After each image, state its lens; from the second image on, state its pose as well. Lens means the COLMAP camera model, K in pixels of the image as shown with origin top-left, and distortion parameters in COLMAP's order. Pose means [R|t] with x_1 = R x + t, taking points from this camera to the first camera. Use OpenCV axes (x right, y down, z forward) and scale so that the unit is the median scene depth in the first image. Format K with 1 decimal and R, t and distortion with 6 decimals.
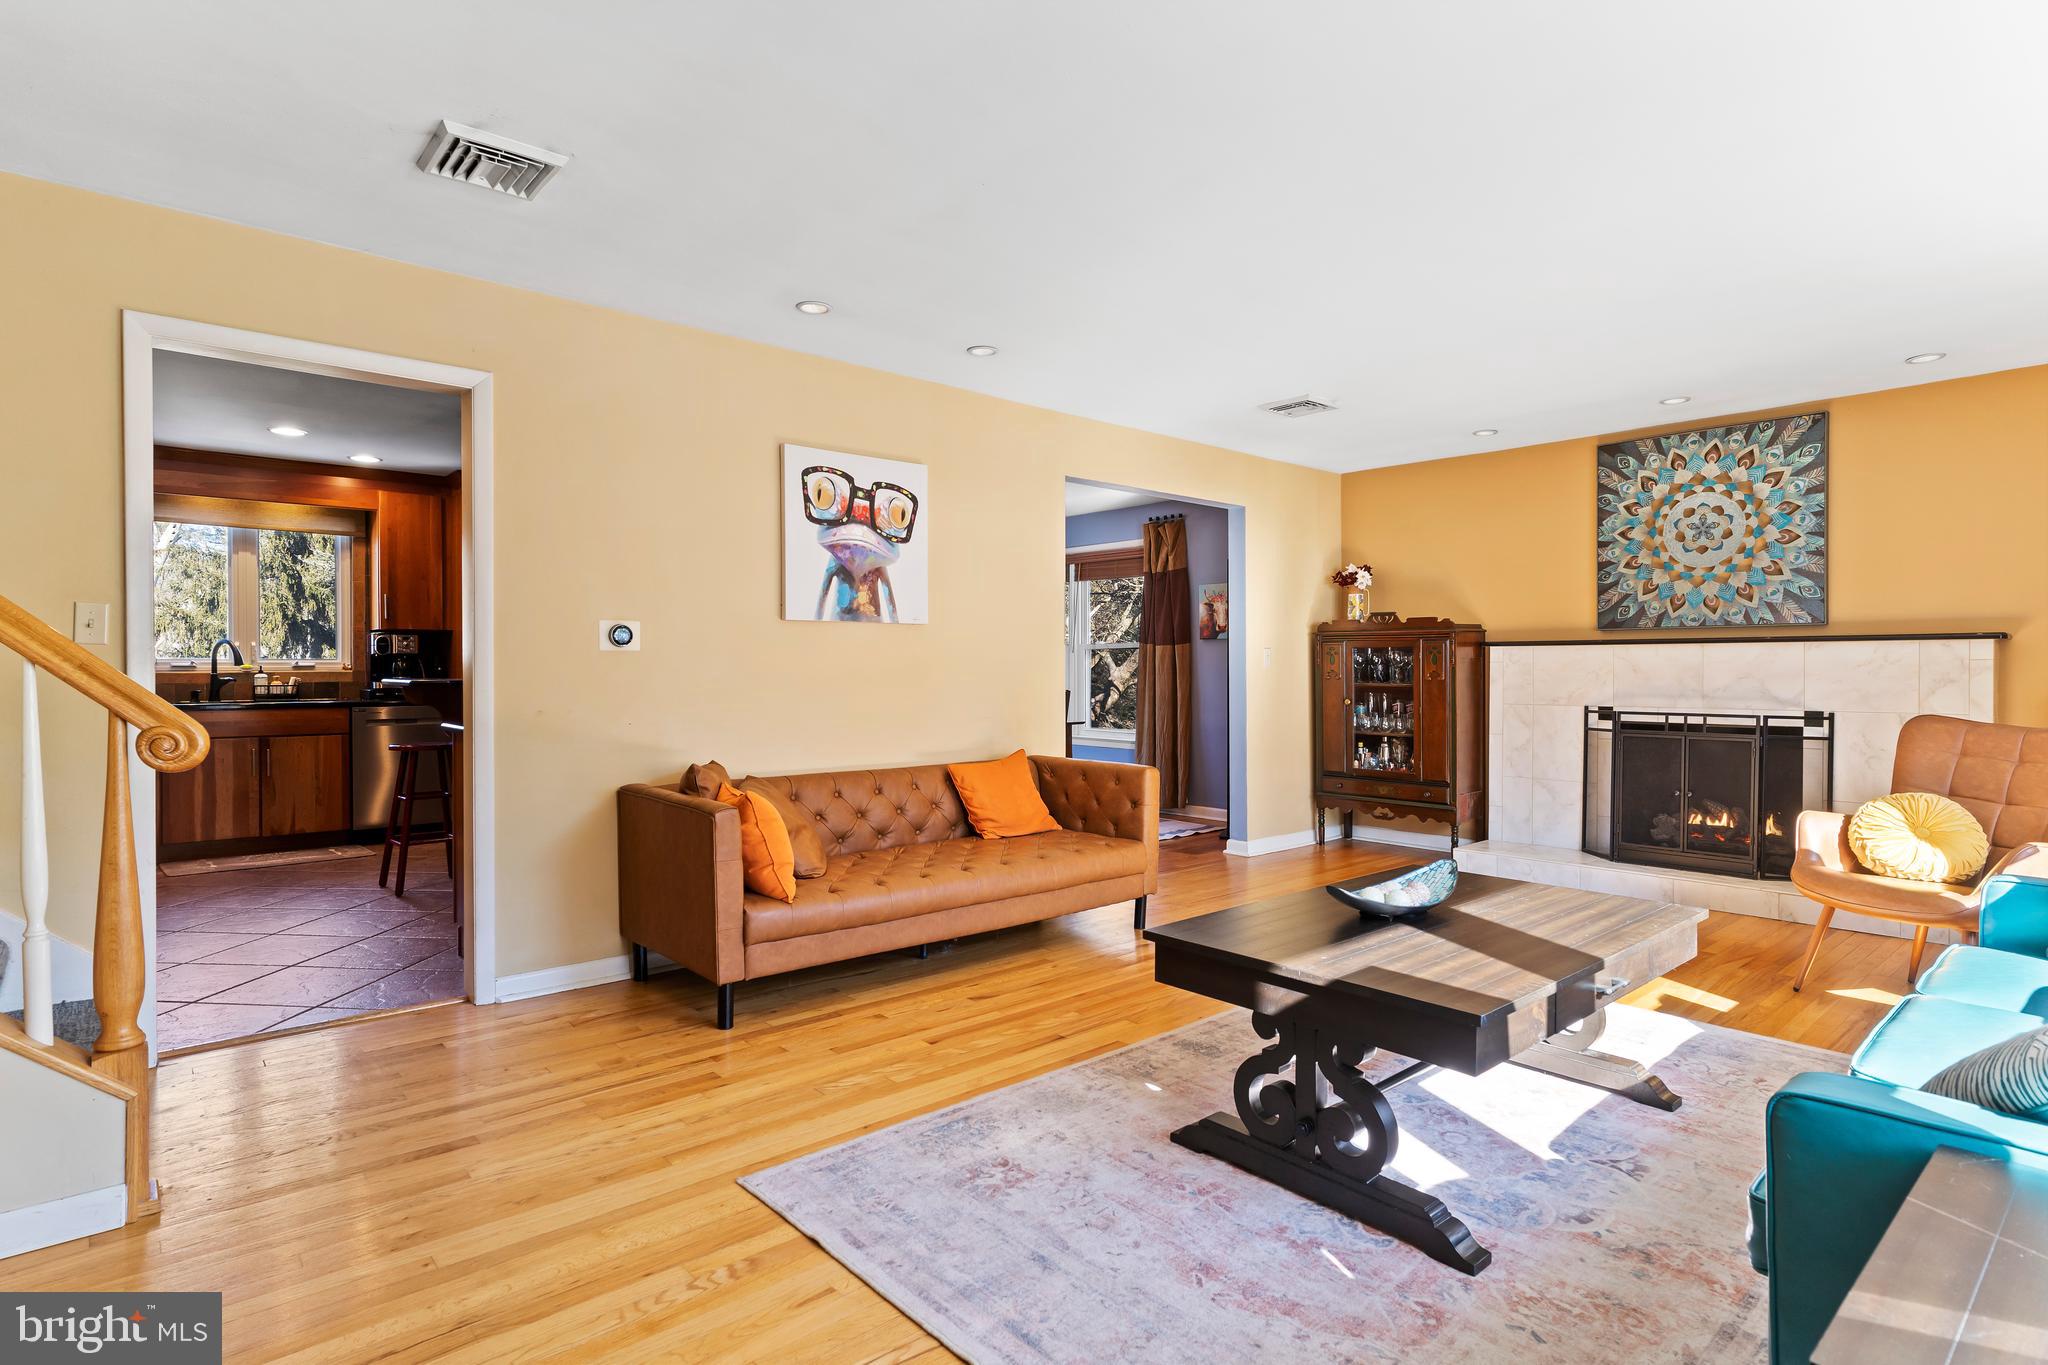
lens RADIAL K [[1048.7, 0, 1024.0], [0, 1048.7, 682.5], [0, 0, 1]] dist [-0.001604, 0.000845]
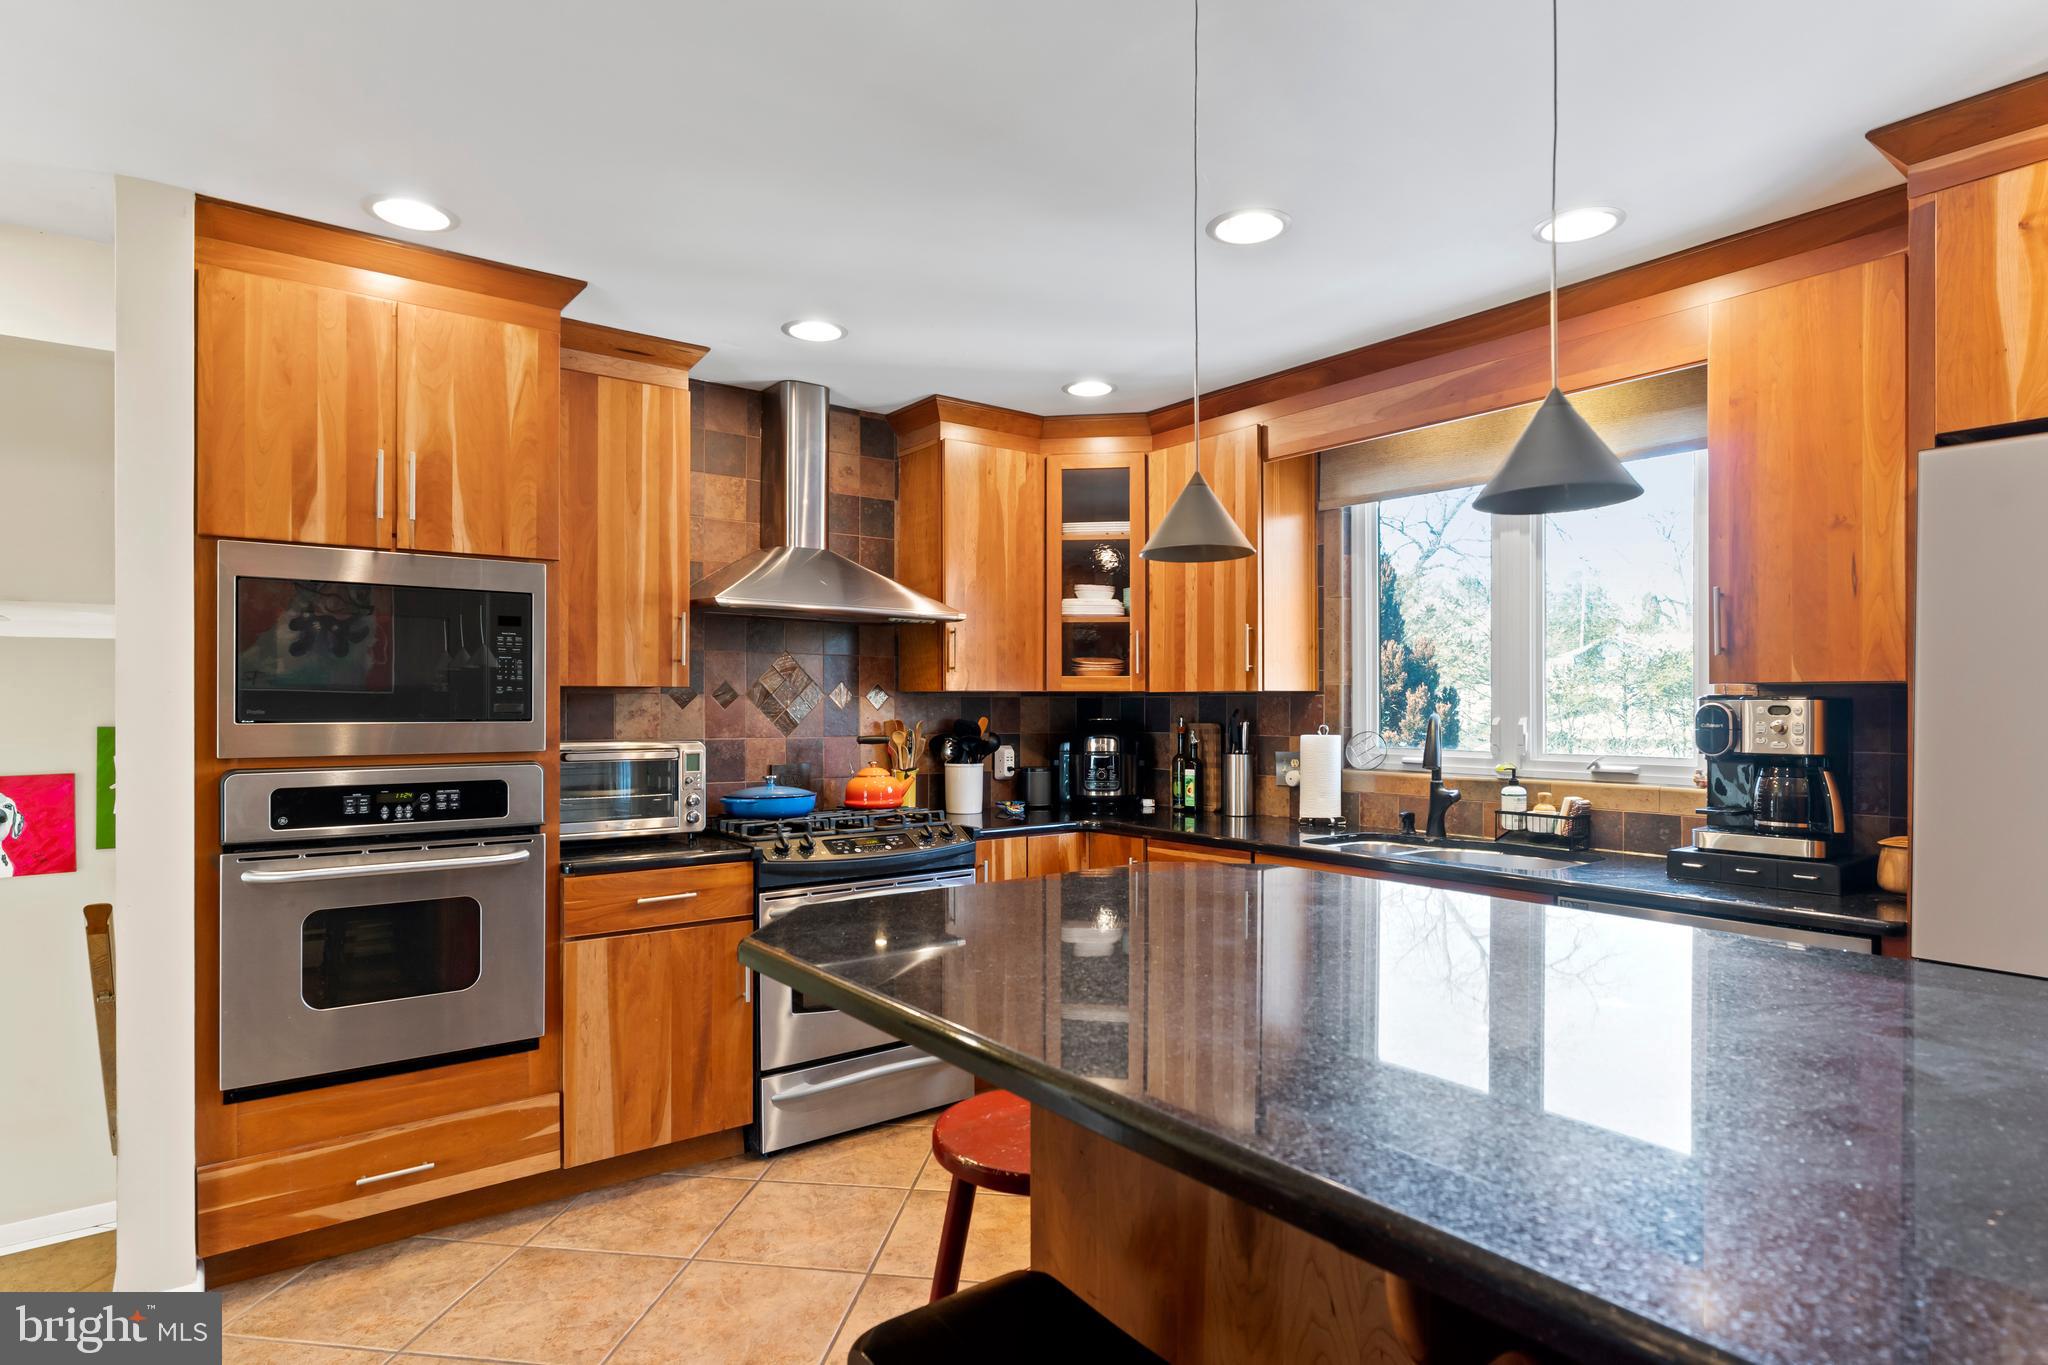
lens RADIAL K [[1086.5, 0, 1019.4], [0, 1086.5, 700.6], [0, 0, 1]] dist [-0.000109, 0.001453]
pose [[-0.062124, -0.001916, -0.998067, -0.225928], [-0.015541, 0.999879, -0.000952, -0.041408], [0.997947, 0.015452, -0.062147, 0.787122]]
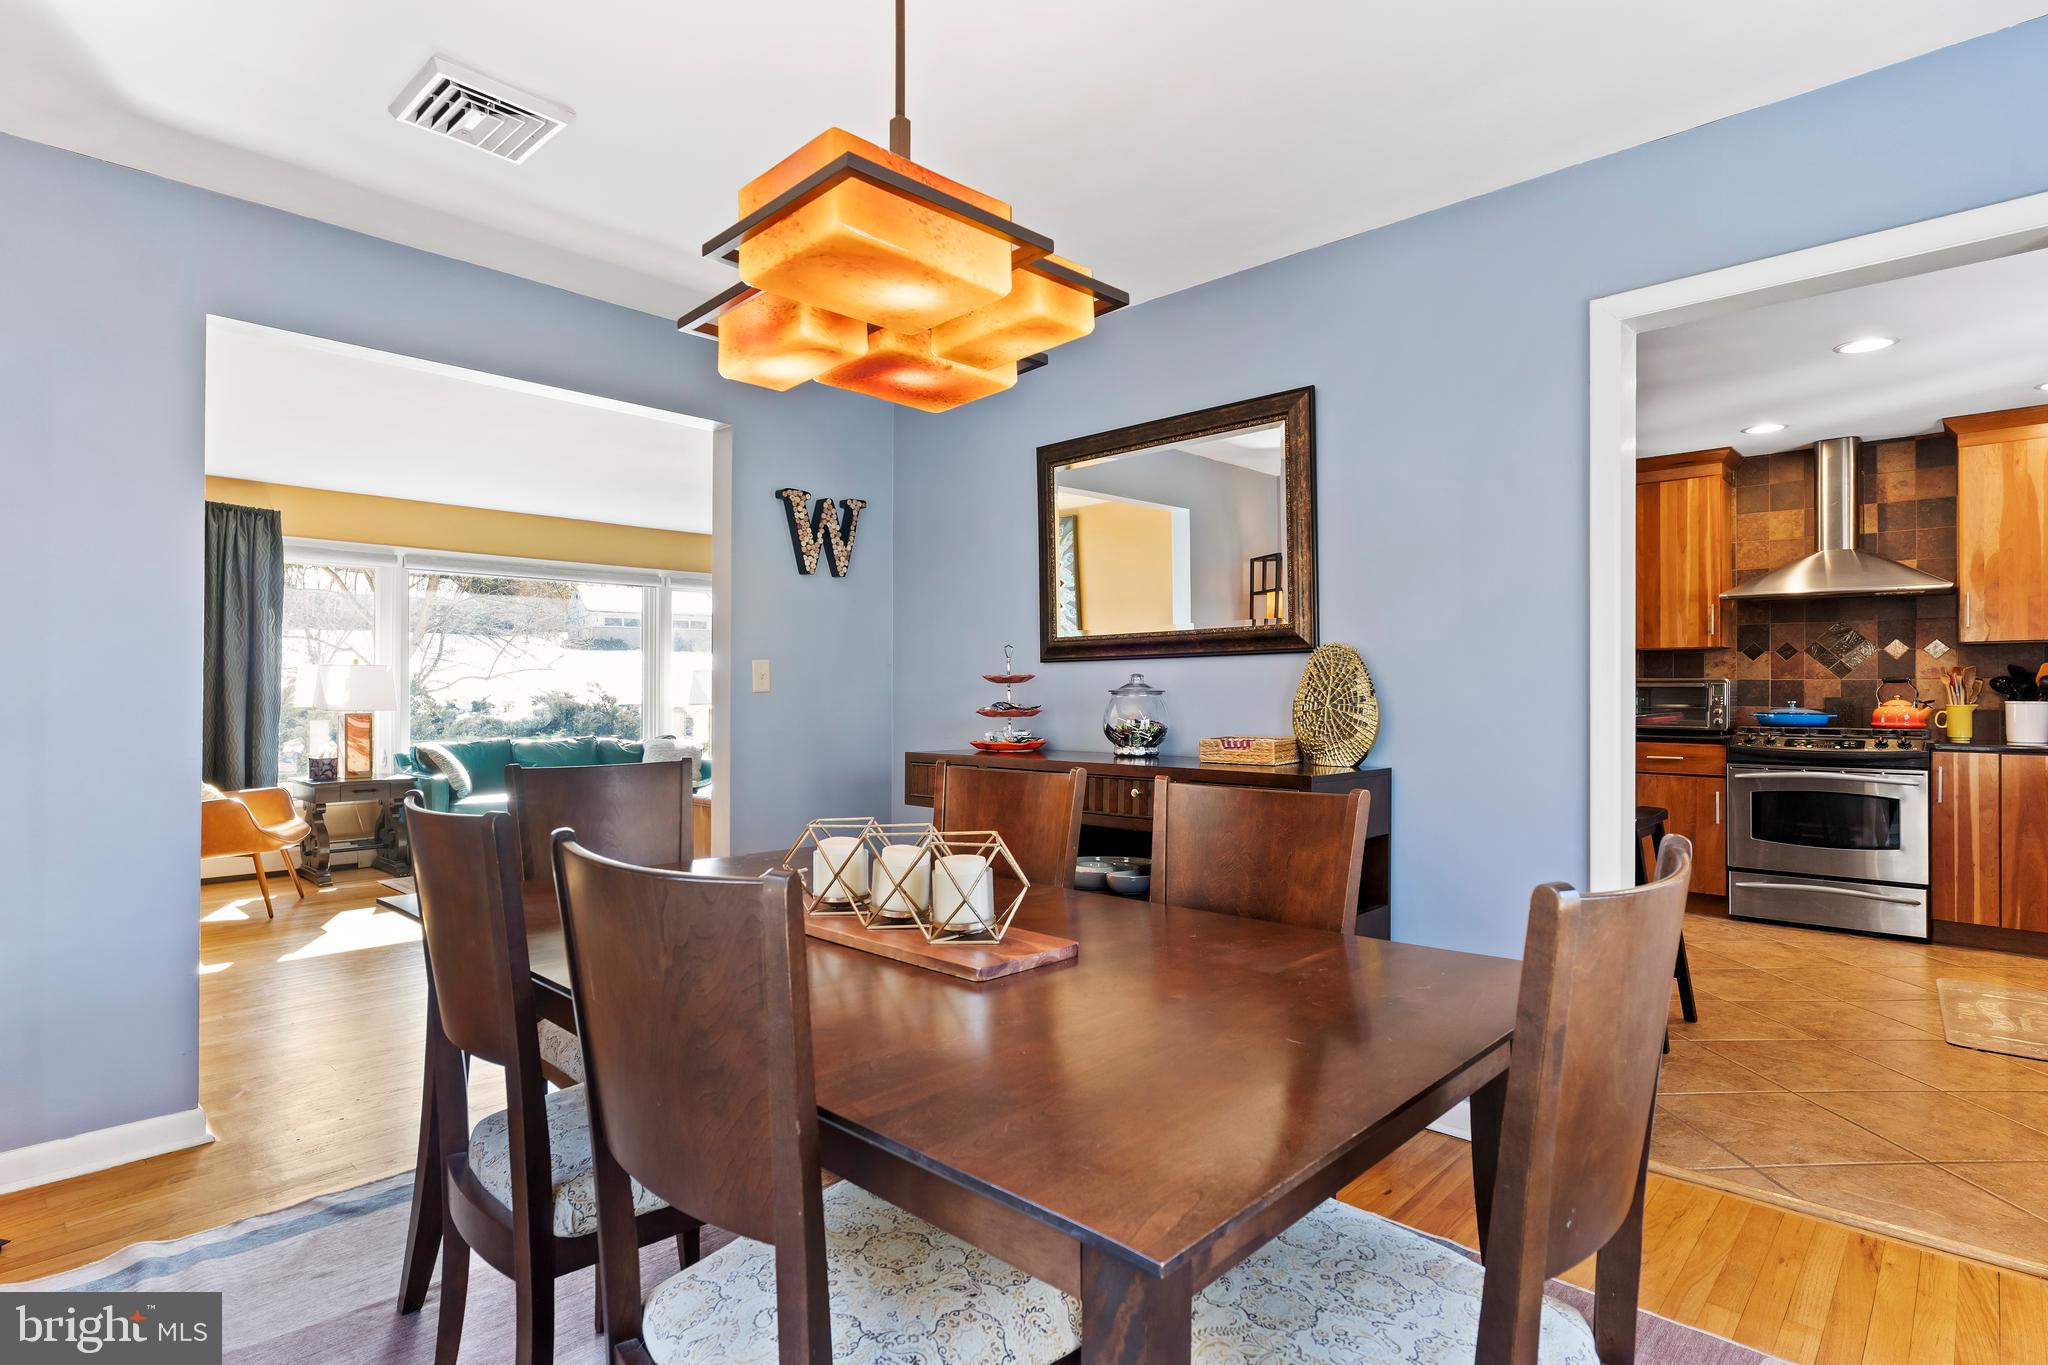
lens RADIAL K [[1048.7, 0, 1024.0], [0, 1048.7, 682.5], [0, 0, 1]] dist [-0.001604, 0.000845]
pose [[-0.995071, -0.001679, -0.099147, -0.090438], [-0.002467, 0.999966, 0.007832, -0.023319], [0.099131, 0.008038, -0.995042, 1.349083]]
